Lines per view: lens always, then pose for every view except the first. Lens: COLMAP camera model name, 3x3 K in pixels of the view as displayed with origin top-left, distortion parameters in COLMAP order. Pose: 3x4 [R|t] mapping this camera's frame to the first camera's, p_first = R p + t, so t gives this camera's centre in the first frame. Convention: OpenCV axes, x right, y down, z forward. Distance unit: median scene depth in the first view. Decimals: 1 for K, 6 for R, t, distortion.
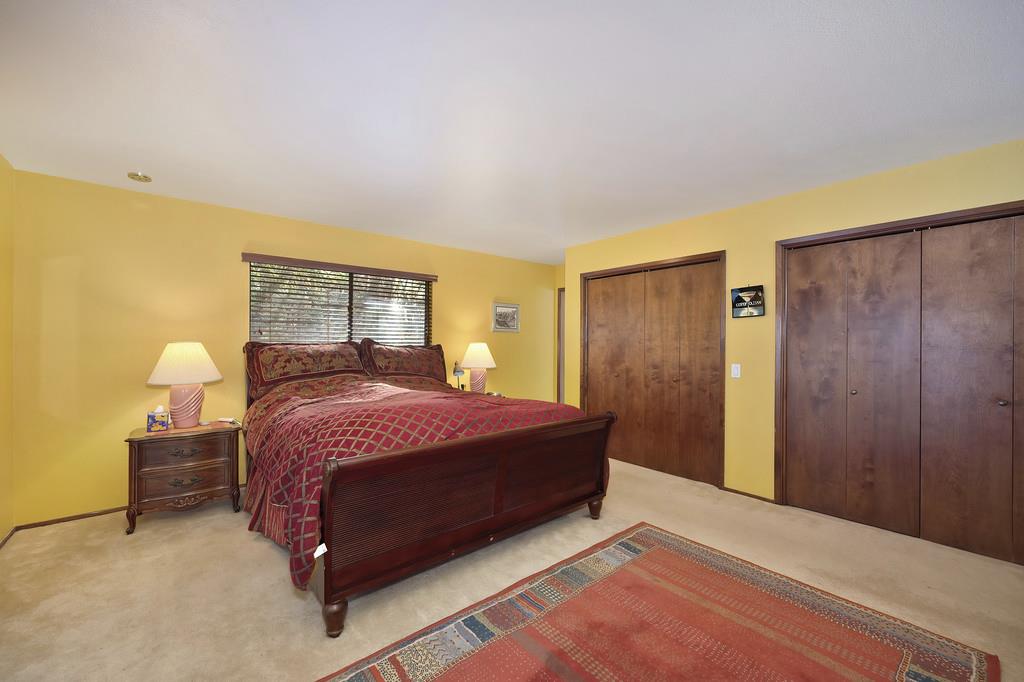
lens RADIAL K [[406.6, 0, 516.2], [0, 406.6, 346.1], [0, 0, 1]] dist [0.002566, 0.000177]
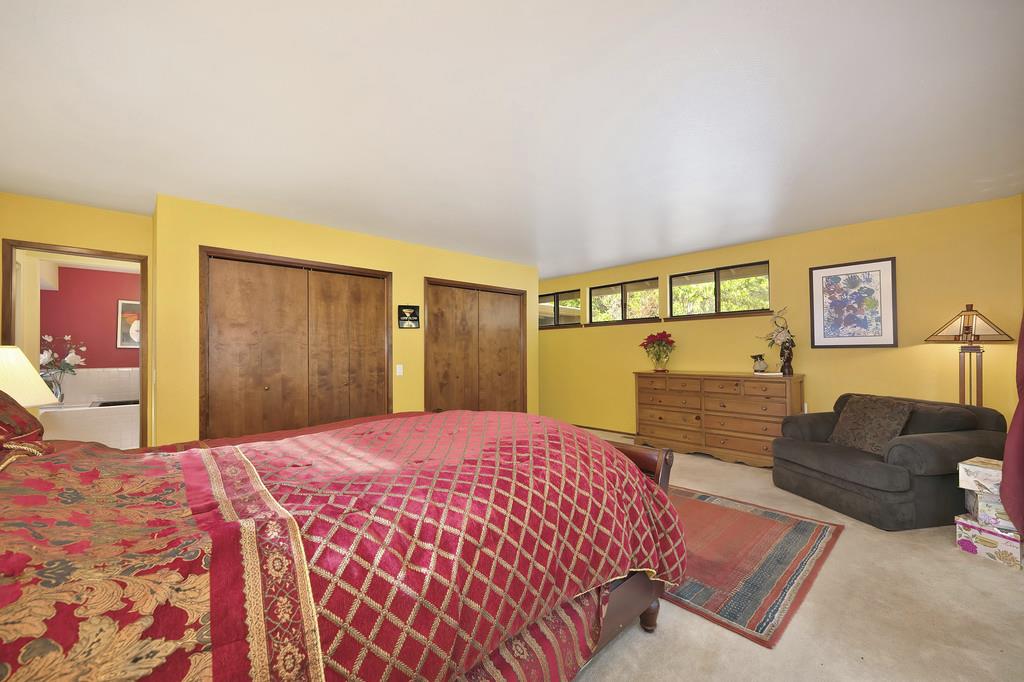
lens RADIAL K [[406.6, 0, 516.2], [0, 406.6, 346.1], [0, 0, 1]] dist [0.002566, 0.000177]
pose [[-0.053135, 0.001304, 0.998587, -0.682589], [0.007345, 0.999973, -0.000915, -0.008663], [-0.998560, 0.007286, -0.053143, 0.645500]]
